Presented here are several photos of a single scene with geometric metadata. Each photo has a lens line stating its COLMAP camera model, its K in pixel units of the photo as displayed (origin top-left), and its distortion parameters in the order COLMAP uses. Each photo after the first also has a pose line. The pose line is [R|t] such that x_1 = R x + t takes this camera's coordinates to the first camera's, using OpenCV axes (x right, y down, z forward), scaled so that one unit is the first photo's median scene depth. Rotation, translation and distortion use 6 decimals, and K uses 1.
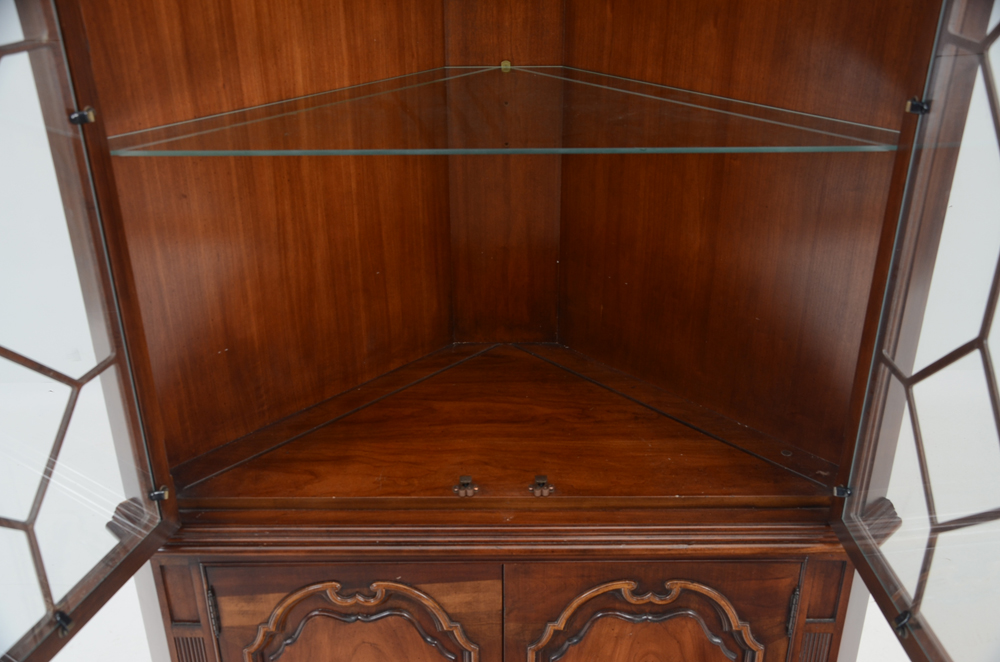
lens RADIAL K [[992.0, 0, 500.0], [0, 992.0, 331.0], [0, 0, 1]] dist [-0.043962, 0.179494]
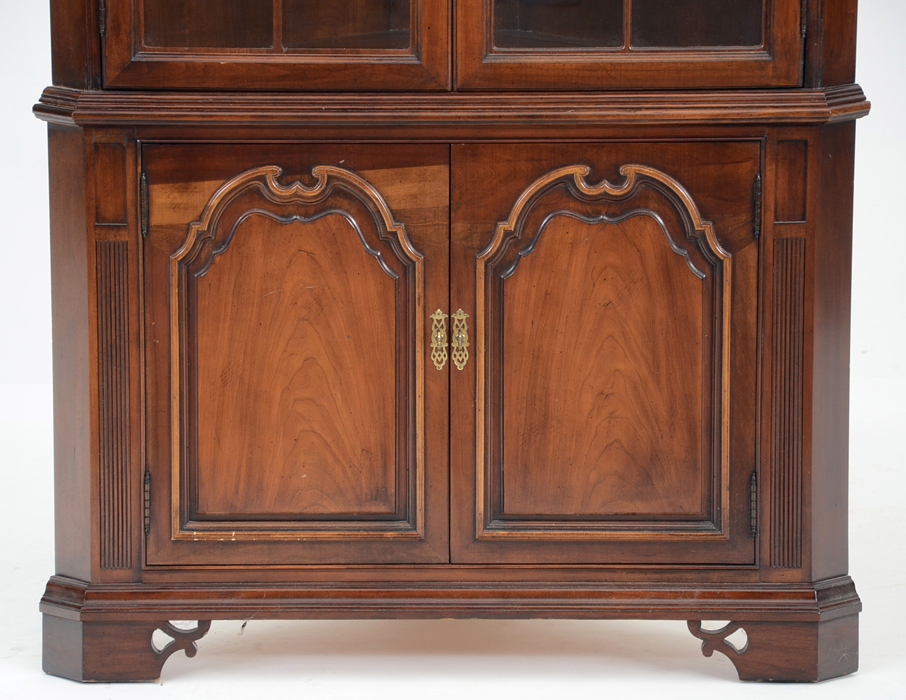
lens RADIAL K [[4664.3, 0, 440.7], [0, 4664.3, 349.8], [0, 0, 1]] dist [0.645690, 102.269185]
pose [[0.999989, 0.003809, -0.002655, 0.006558], [-0.004392, 0.961520, -0.274700, 1.660354], [0.001506, 0.274708, 0.961526, -3.294451]]
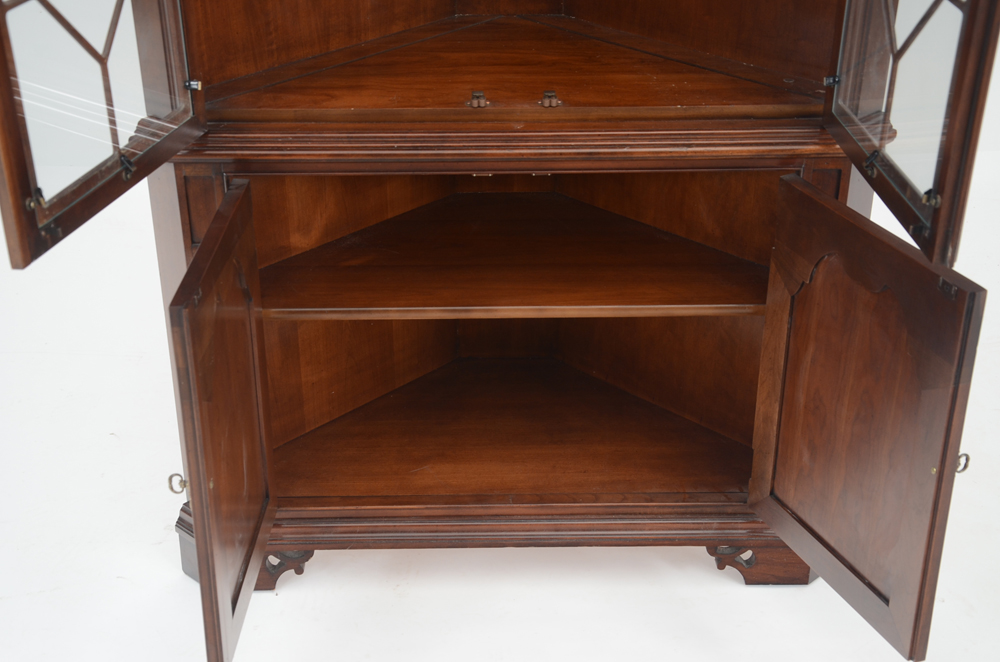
lens RADIAL K [[1459.7, 0, 500.0], [0, 1459.7, 331.0], [0, 0, 1]] dist [0.184860, 0.027884]
pose [[0.999786, -0.004739, 0.020147, -0.042972], [0.004179, 0.999607, 0.027724, 0.352640], [-0.020271, -0.027634, 0.999413, -0.551916]]
